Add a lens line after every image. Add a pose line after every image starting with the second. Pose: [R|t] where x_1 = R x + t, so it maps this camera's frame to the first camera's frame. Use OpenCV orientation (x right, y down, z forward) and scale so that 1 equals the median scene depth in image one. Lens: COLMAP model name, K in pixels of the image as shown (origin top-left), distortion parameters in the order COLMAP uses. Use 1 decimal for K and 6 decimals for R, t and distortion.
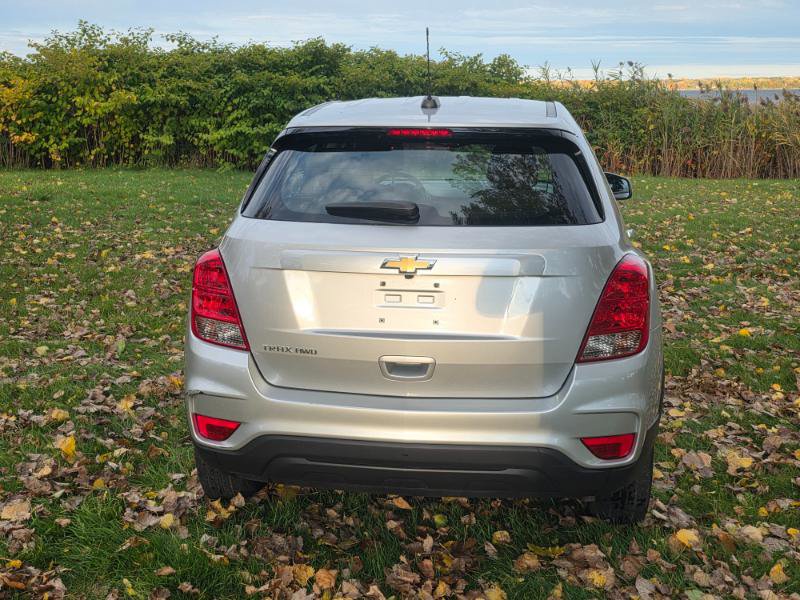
lens RADIAL K [[897.9, 0, 399.4], [0, 897.9, 301.0], [0, 0, 1]] dist [0.056920, 0.000000]
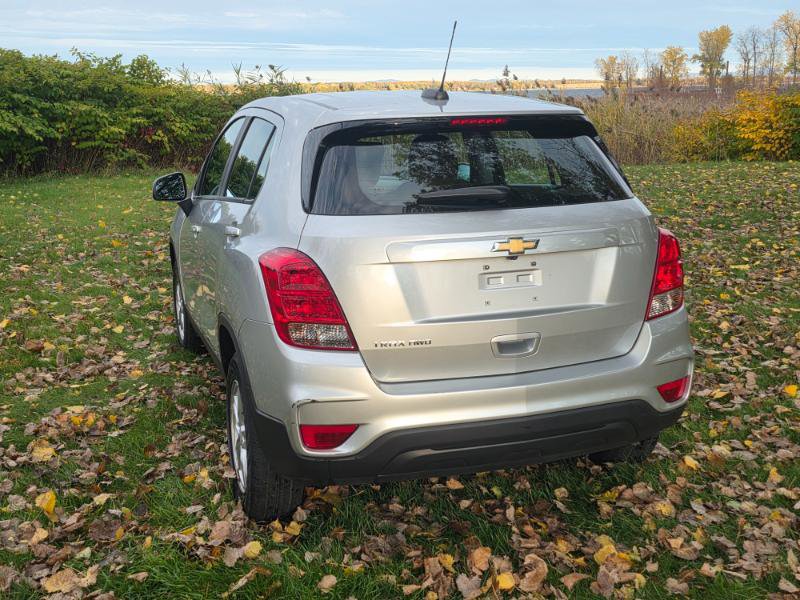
lens RADIAL K [[897.9, 0, 405.7], [0, 897.9, 300.7], [0, 0, 1]] dist [0.056920, 0.000000]
pose [[0.900779, -0.108695, 0.420455, -0.260894], [0.110777, 0.993653, 0.019549, -0.005510], [-0.419911, 0.028967, 0.907103, 0.049070]]
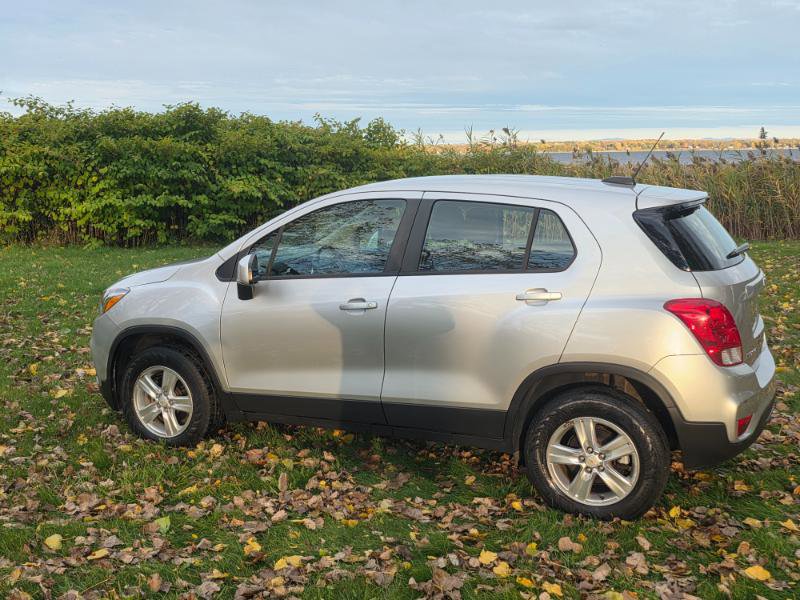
lens RADIAL K [[897.9, 0, 393.7], [0, 897.9, 294.3], [0, 0, 1]] dist [0.056920, 0.000000]
pose [[0.980884, -0.037738, 0.190899, -0.245851], [0.051962, 0.996188, -0.070062, -0.067617], [-0.187528, 0.078643, 0.979106, 0.234122]]
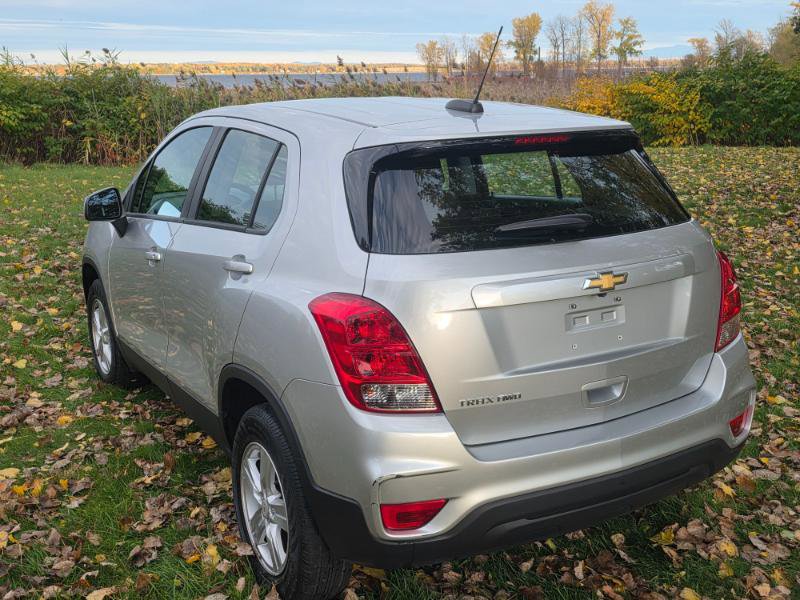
lens RADIAL K [[897.9, 0, 400.6], [0, 897.9, 288.2], [0, 0, 1]] dist [0.056920, 0.000000]
pose [[0.803758, -0.146537, 0.576629, -0.331031], [0.145564, 0.988173, 0.048221, -0.051840], [-0.576875, 0.045179, 0.815582, 0.169435]]
